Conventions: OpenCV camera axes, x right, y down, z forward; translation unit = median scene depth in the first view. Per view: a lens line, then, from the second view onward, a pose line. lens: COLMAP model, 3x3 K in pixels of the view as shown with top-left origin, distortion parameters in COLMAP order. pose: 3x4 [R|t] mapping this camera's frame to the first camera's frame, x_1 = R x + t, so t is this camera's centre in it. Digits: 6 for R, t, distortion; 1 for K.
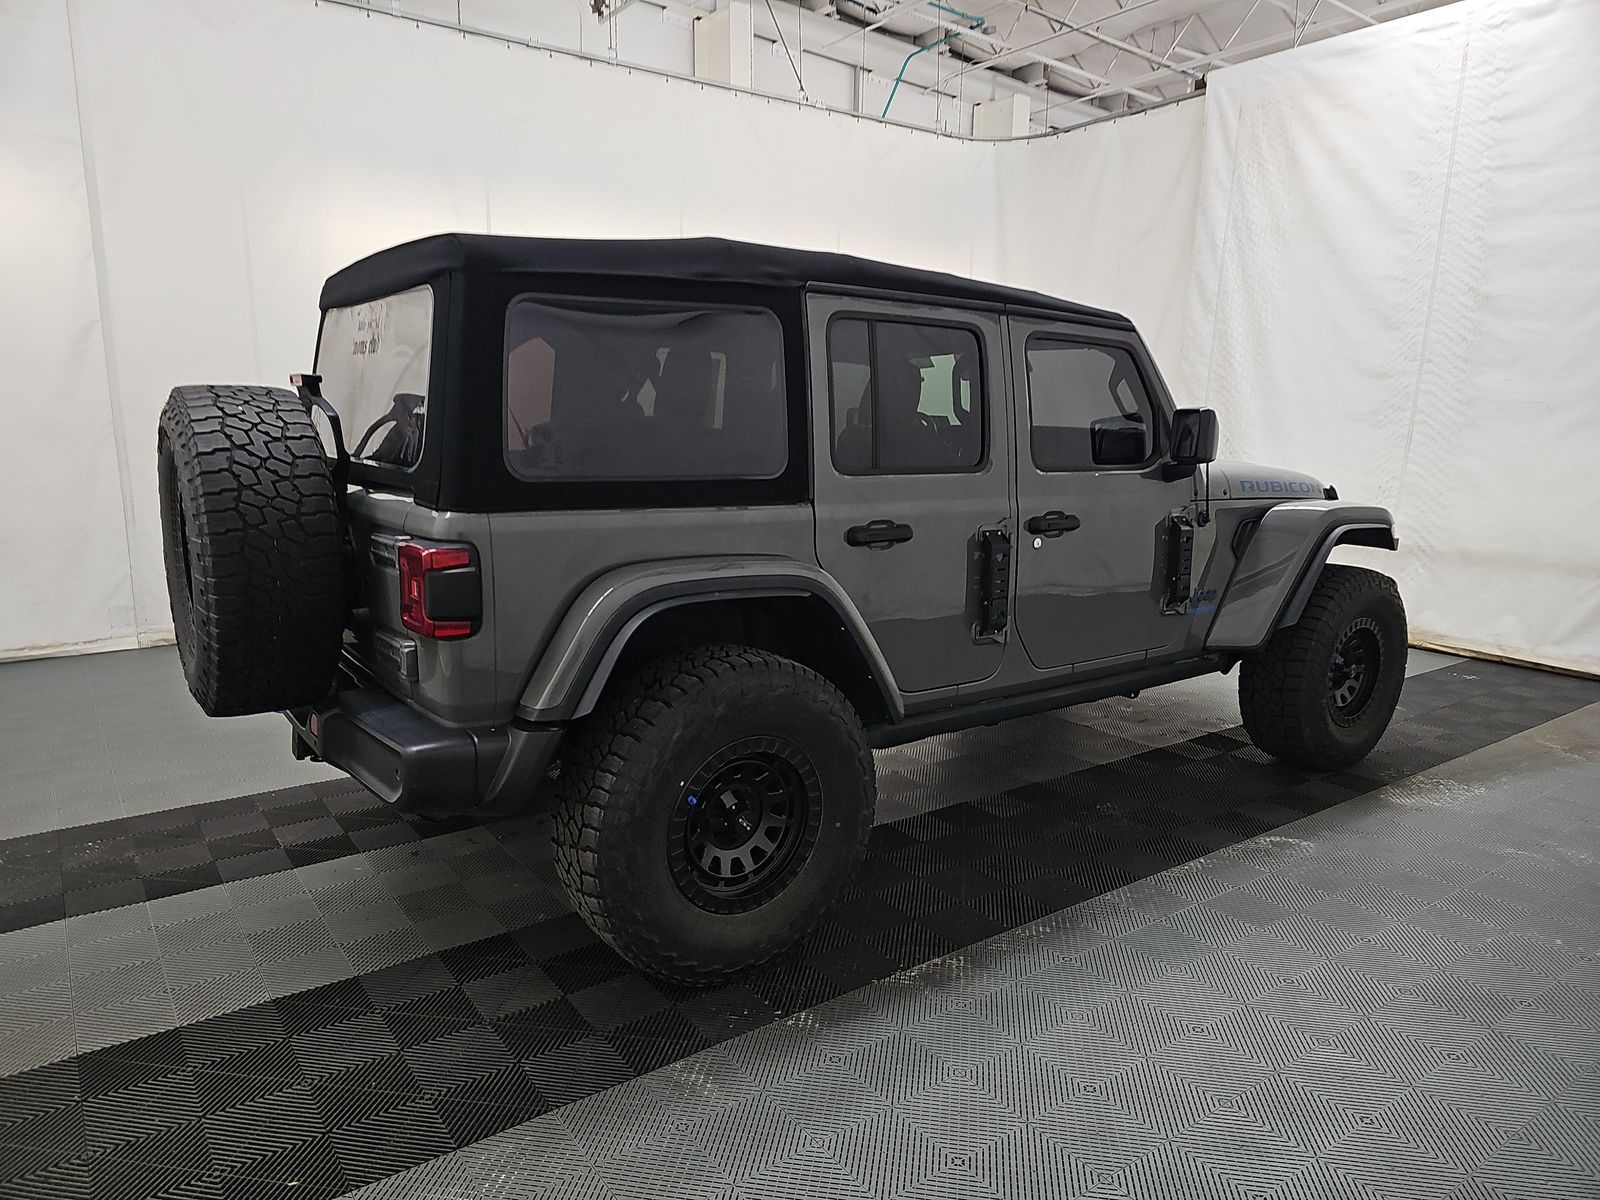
lens RADIAL K [[1068.7, 0, 800.8], [0, 1068.7, 600.7], [0, 0, 1]] dist [0.030090, -0.022875]
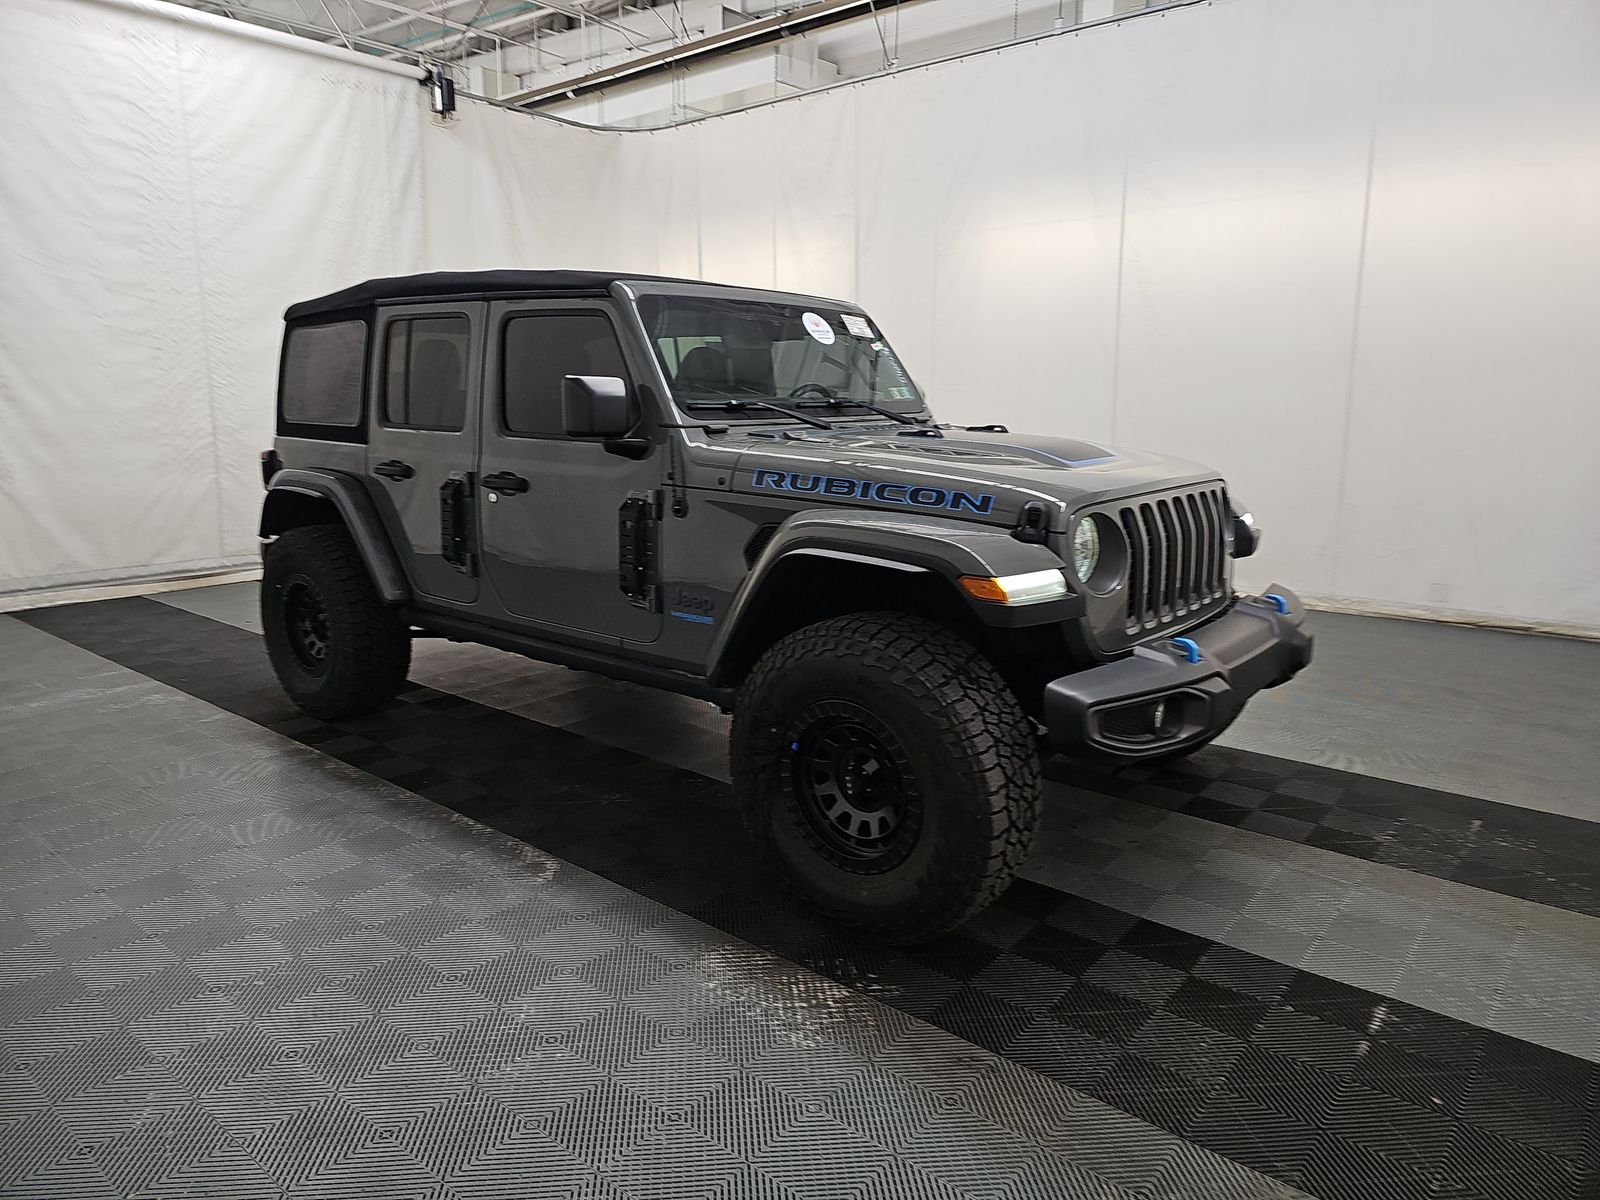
lens RADIAL K [[1068.7, 0, 797.5], [0, 1068.7, 603.0], [0, 0, 1]] dist [0.030090, -0.022875]
pose [[0.230455, 0.179428, -0.956397, 1.394704], [-0.168986, 0.975299, 0.142255, -0.159544], [0.958297, 0.128834, 0.255084, 1.017362]]
